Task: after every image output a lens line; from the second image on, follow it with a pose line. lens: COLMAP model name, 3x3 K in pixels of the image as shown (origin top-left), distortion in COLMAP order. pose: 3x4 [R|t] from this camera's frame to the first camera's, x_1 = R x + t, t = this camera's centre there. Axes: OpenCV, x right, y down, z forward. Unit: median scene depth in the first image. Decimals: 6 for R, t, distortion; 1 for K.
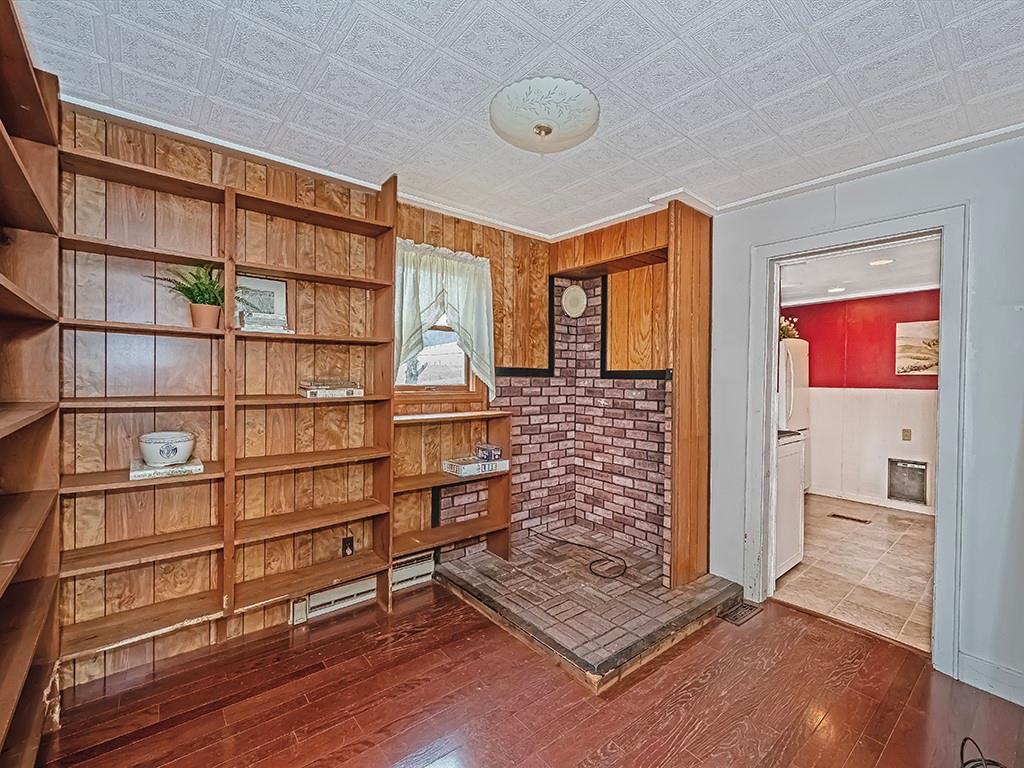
lens RADIAL K [[449.2, 0, 511.7], [0, 449.2, 381.8], [0, 0, 1]] dist [0.005135, -0.000772]
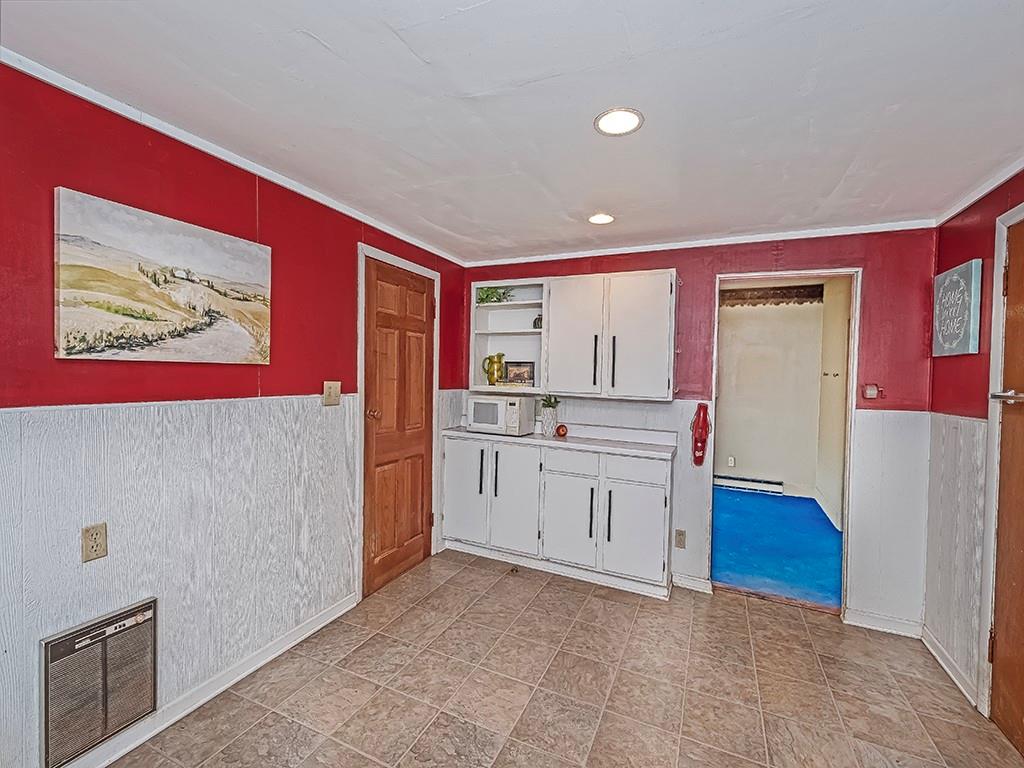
lens RADIAL K [[449.2, 0, 510.8], [0, 449.2, 386.4], [0, 0, 1]] dist [0.005135, -0.000772]
pose [[-0.433400, -0.037948, 0.900402, 0.455735], [-0.001587, 0.999144, 0.041346, -0.010501], [-0.901200, 0.016490, -0.433089, 0.871562]]
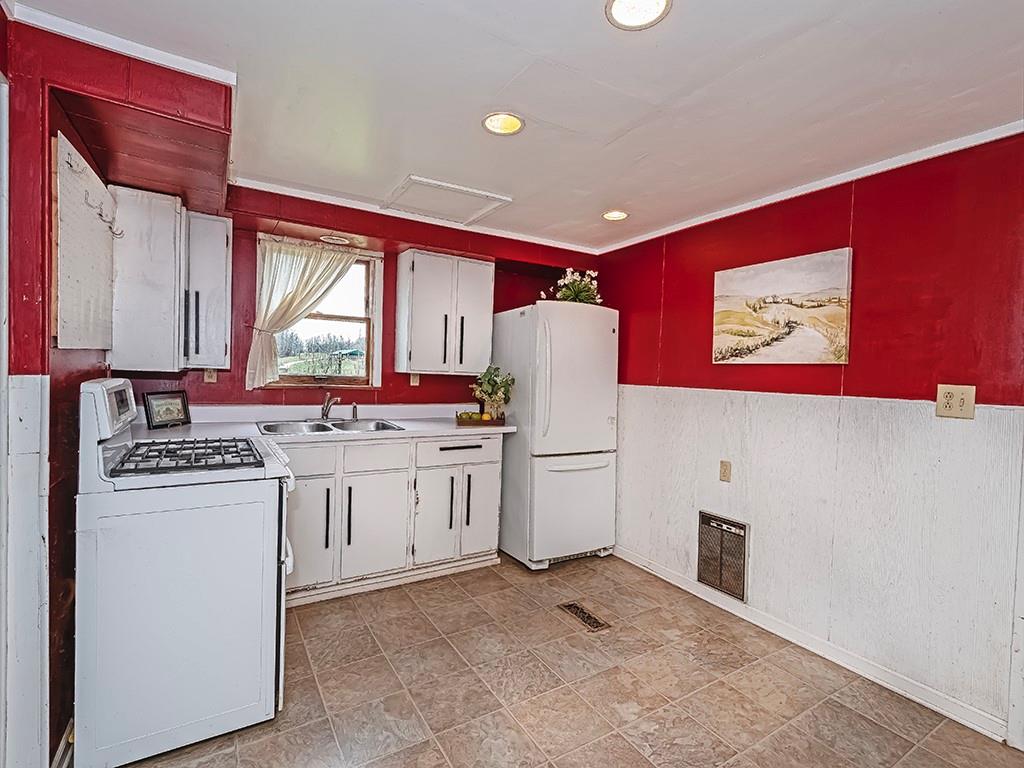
lens RADIAL K [[486.1, 0, 510.1], [0, 486.1, 385.6], [0, 0, 1]] dist [0.016362, 0.000282]
pose [[0.989200, 0.024915, -0.144442, 0.700676], [-0.023225, 0.999641, 0.013377, 0.009217], [0.144723, -0.009878, 0.989423, 0.366786]]
